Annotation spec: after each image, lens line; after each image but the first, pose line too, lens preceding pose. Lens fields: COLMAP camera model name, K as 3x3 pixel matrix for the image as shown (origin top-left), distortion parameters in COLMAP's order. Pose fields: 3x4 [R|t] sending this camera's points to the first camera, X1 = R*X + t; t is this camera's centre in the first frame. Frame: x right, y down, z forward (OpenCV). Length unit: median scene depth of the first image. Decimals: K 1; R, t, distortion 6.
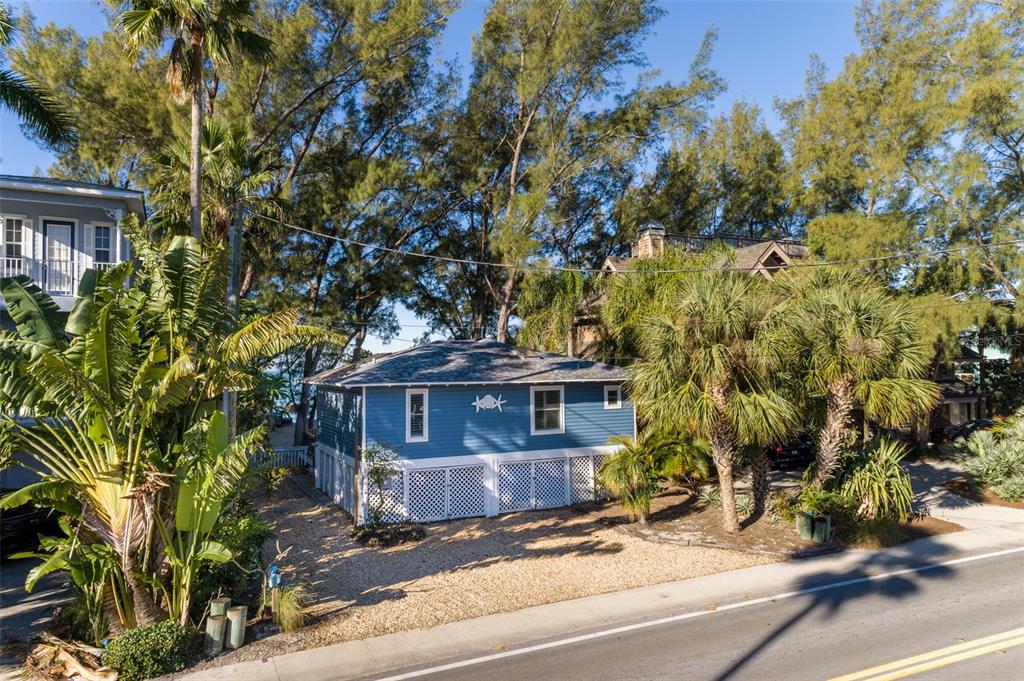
lens RADIAL K [[690.4, 0, 512.0], [0, 690.4, 340.5], [0, 0, 1]] dist [0.027413, 0.018847]
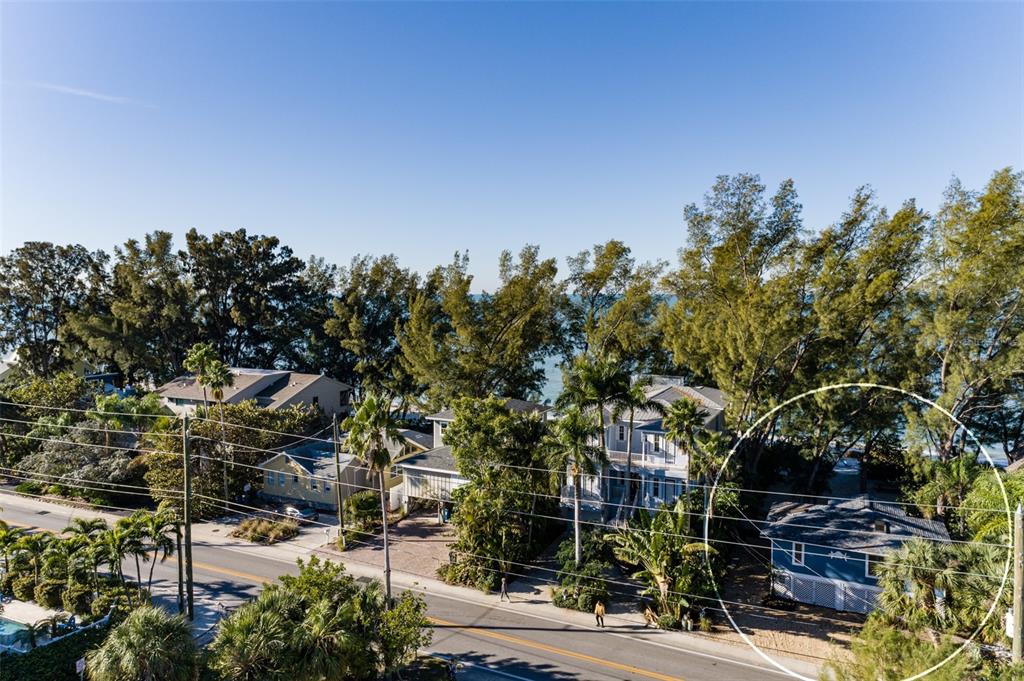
lens RADIAL K [[698.4, 0, 512.0], [0, 698.4, 340.5], [0, 0, 1]] dist [0.037070, 0.004948]
pose [[0.612807, 0.065057, -0.787550, 1.063366], [0.023716, 0.994642, 0.100618, -0.842537], [0.789877, -0.080337, 0.607981, -1.056160]]
